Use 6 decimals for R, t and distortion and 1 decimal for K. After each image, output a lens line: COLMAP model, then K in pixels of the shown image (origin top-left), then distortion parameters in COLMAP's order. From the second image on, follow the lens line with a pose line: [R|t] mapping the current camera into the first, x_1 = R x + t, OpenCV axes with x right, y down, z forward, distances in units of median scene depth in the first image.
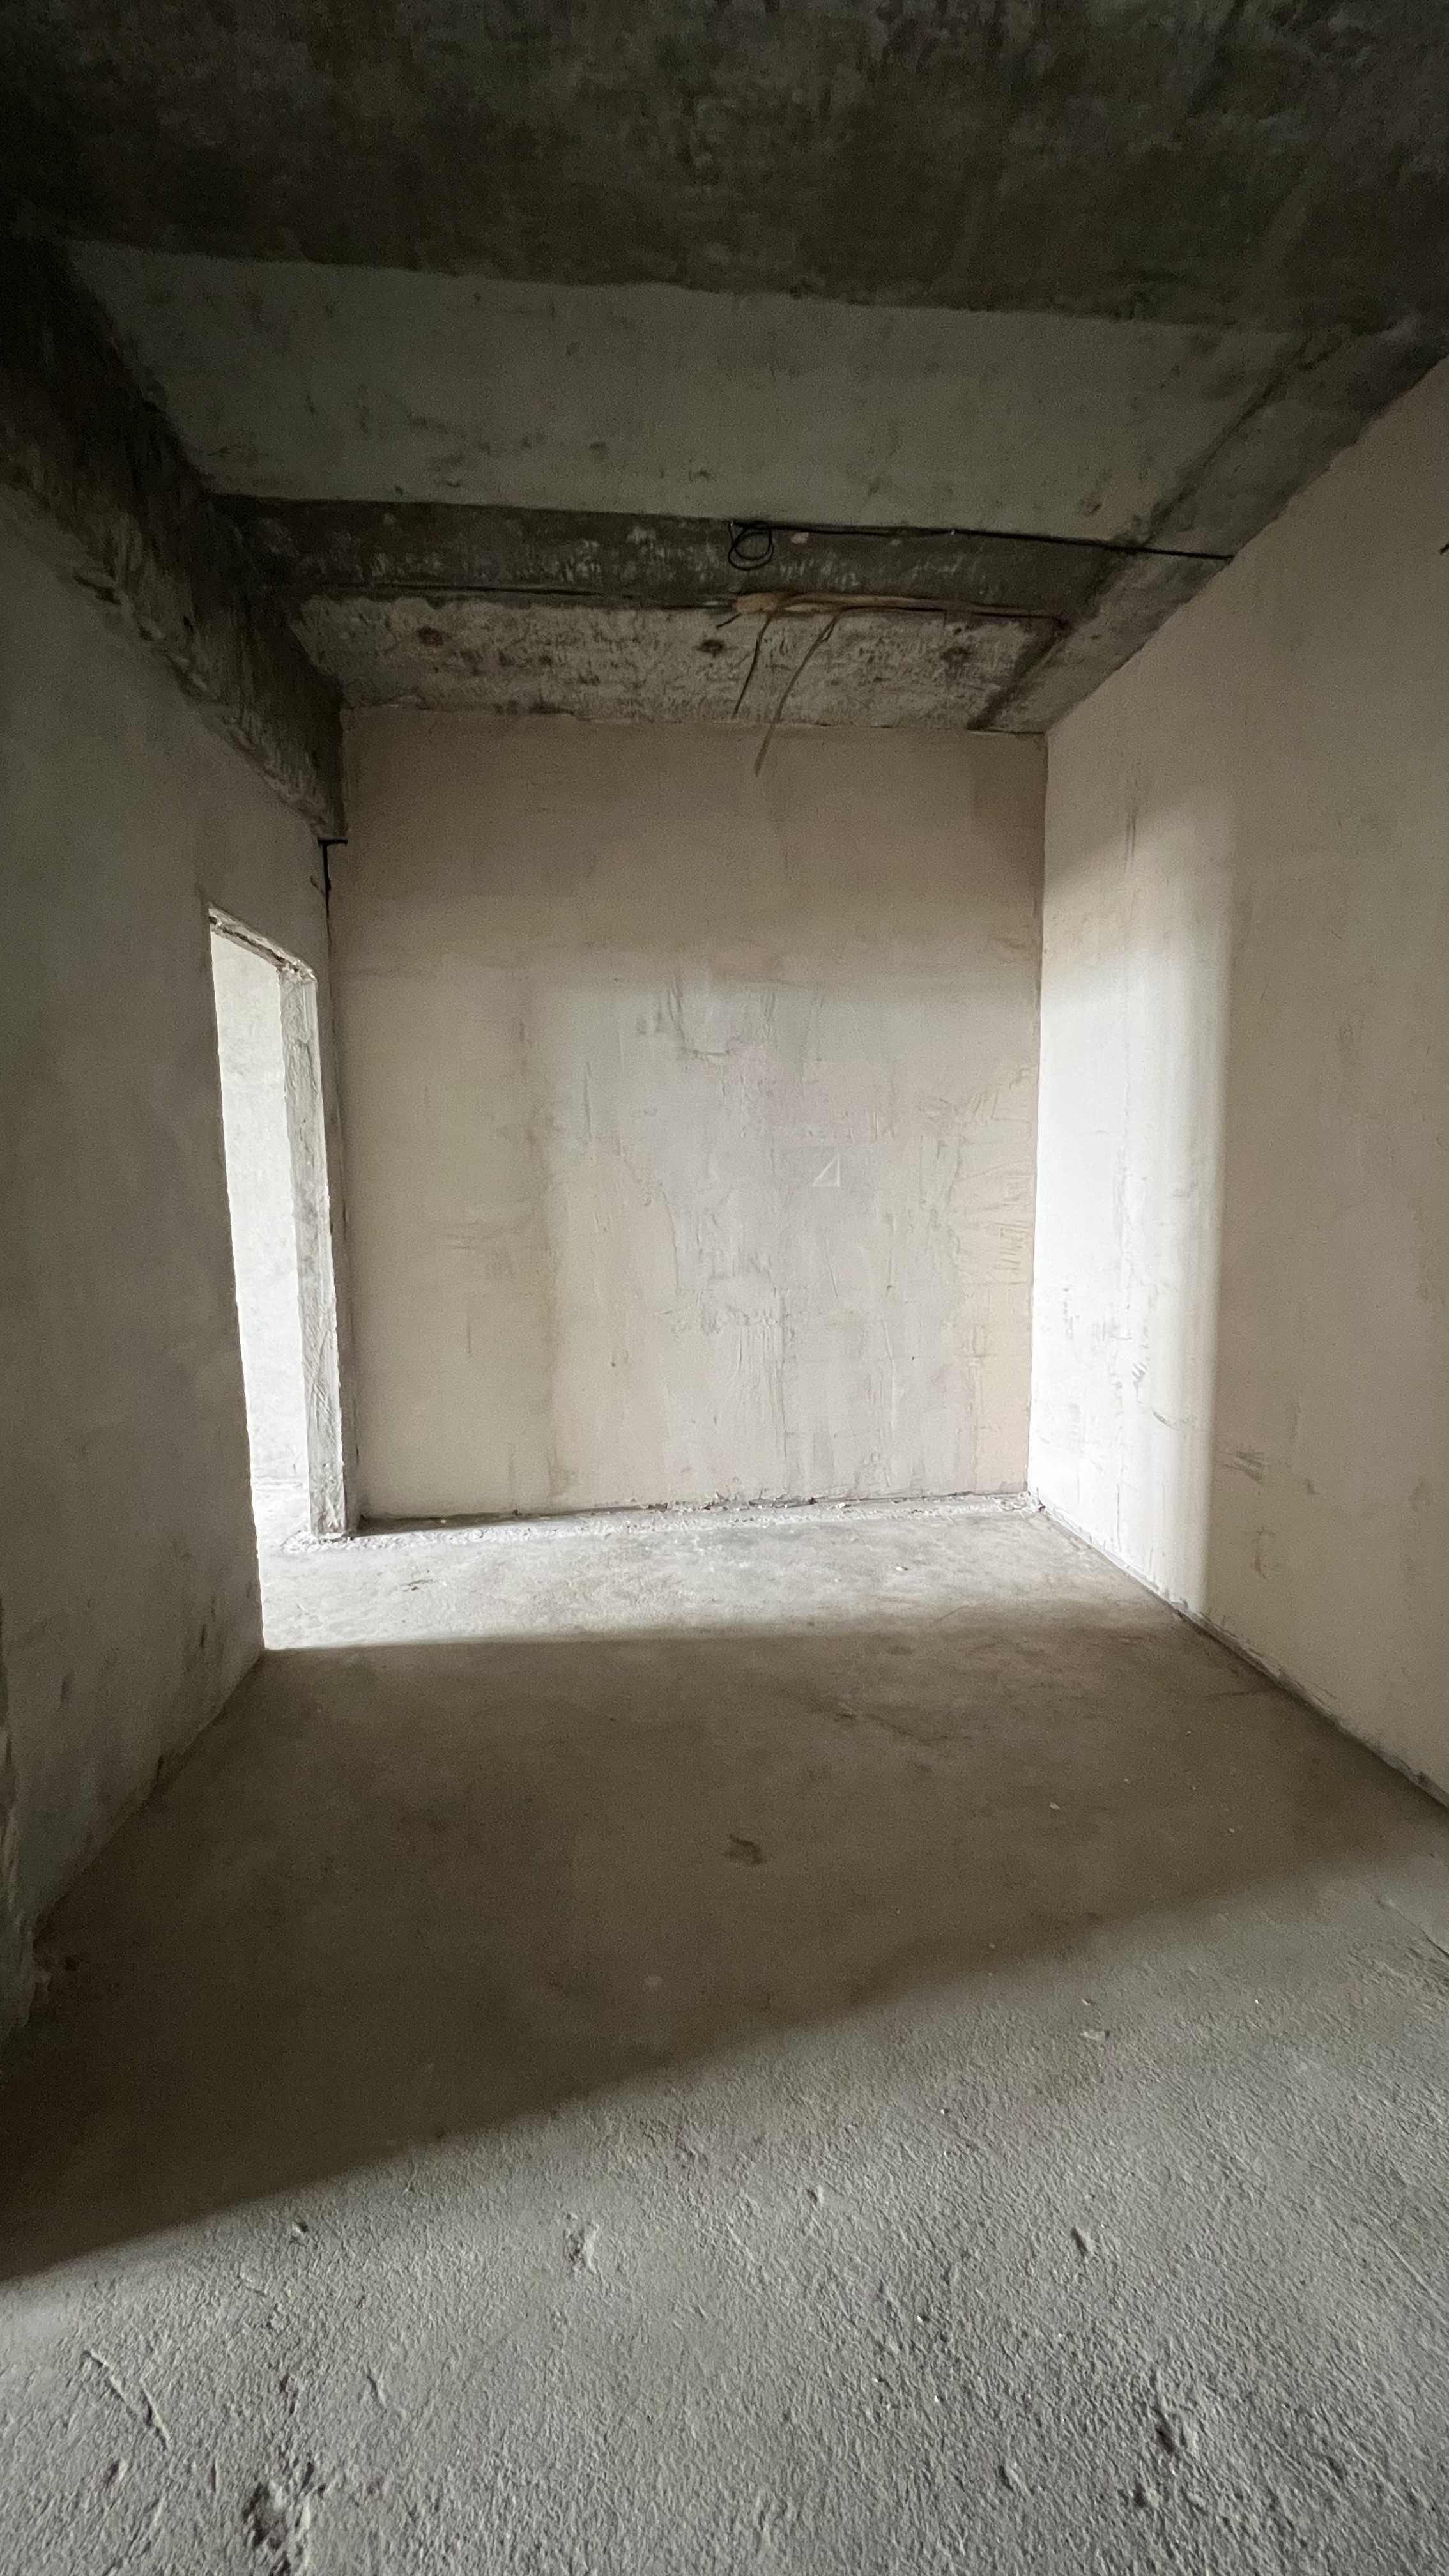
lens RADIAL K [[1026.5, 0, 729.5], [0, 1026.5, 1287.3], [0, 0, 1]] dist [-0.001255, 0.000744]
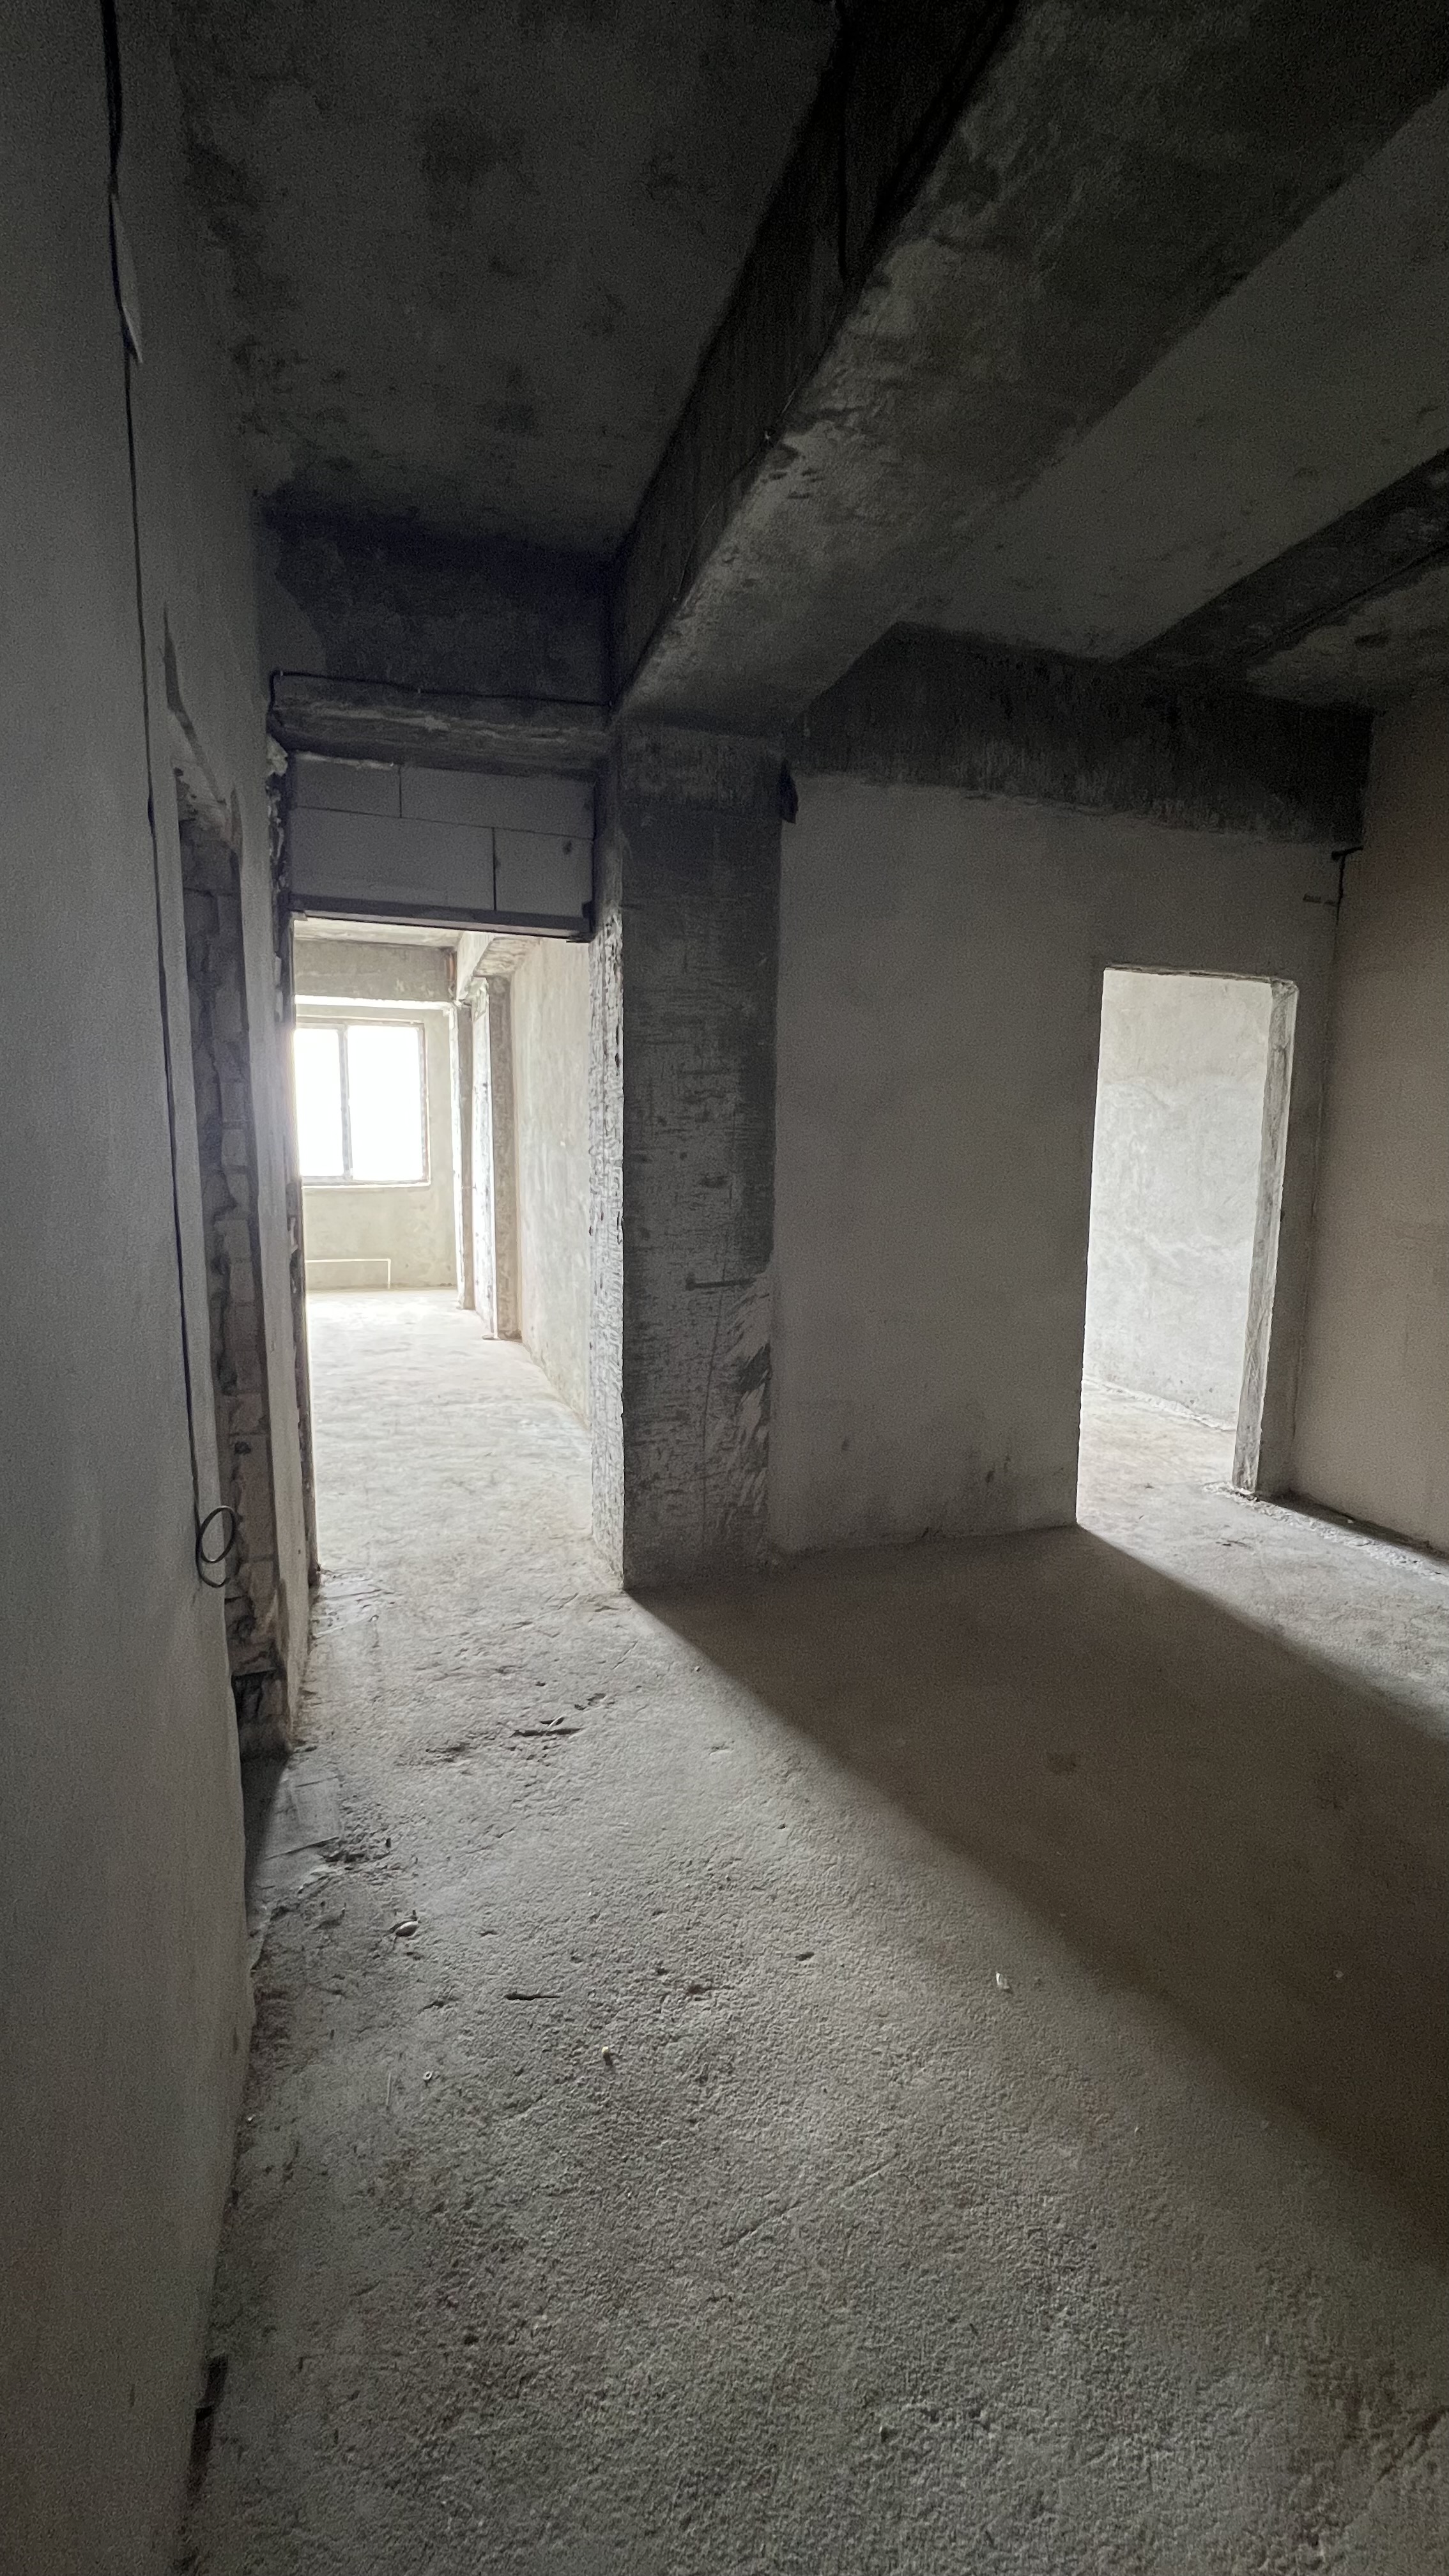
lens RADIAL K [[1026.5, 0, 729.5], [0, 1026.5, 1287.3], [0, 0, 1]] dist [-0.001255, 0.000744]
pose [[0.236239, 0.146933, -0.960522, 0.582231], [-0.126246, 0.984764, 0.119591, -0.043422], [0.963459, 0.093010, 0.251190, 0.180187]]
